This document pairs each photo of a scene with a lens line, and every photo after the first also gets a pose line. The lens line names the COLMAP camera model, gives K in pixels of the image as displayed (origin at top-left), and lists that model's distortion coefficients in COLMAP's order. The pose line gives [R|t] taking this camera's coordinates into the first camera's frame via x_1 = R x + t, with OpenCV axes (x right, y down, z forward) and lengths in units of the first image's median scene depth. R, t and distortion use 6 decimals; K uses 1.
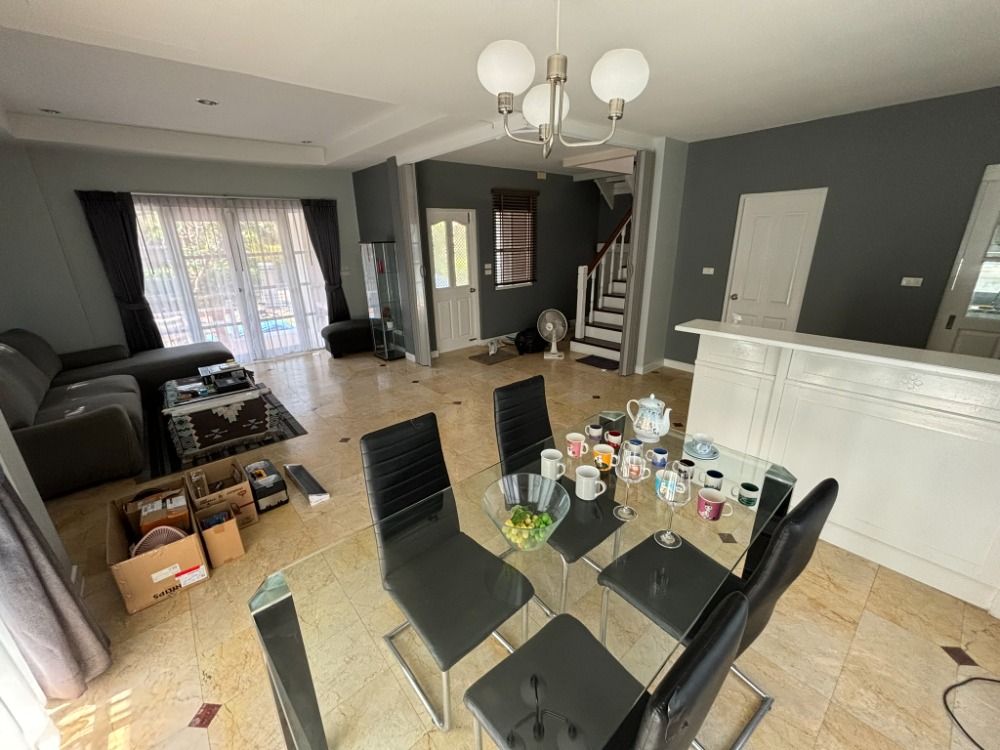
lens RADIAL K [[402.6, 0, 501.0], [0, 402.6, 373.7], [0, 0, 1]] dist [0.003507, -0.002201]
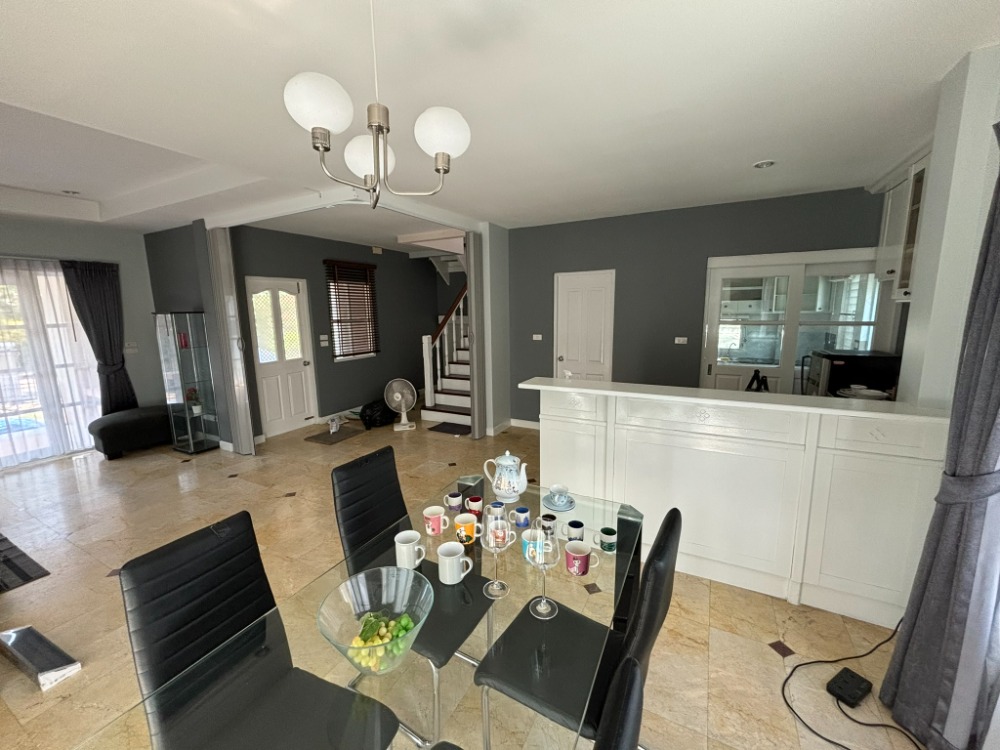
lens RADIAL K [[402.6, 0, 499.4], [0, 402.6, 373.9], [0, 0, 1]] dist [0.003507, -0.002201]
pose [[0.931192, -0.054380, 0.360451, 0.007363], [0.116459, 0.981371, -0.152804, 0.005938], [-0.345426, 0.184268, 0.920177, 0.033251]]
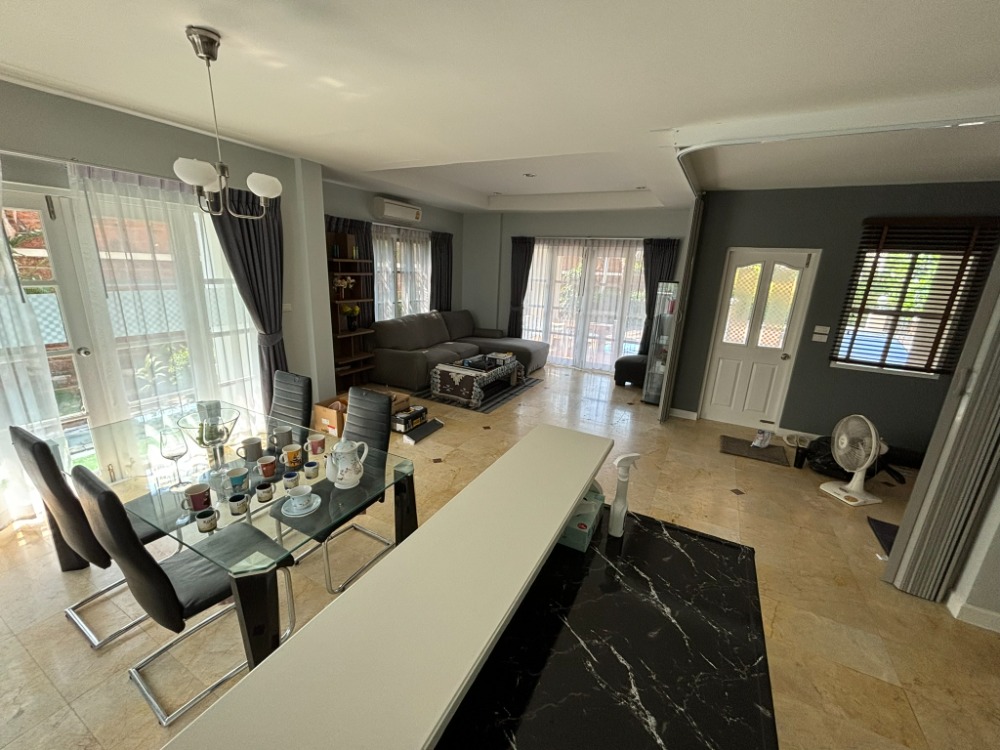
lens RADIAL K [[402.6, 0, 499.4], [0, 402.6, 373.2], [0, 0, 1]] dist [0.003507, -0.002201]
pose [[0.366876, 0.278335, -0.887655, 0.582320], [-0.352909, 0.924506, 0.144029, -0.157703], [0.860731, 0.260421, 0.437405, 0.382900]]
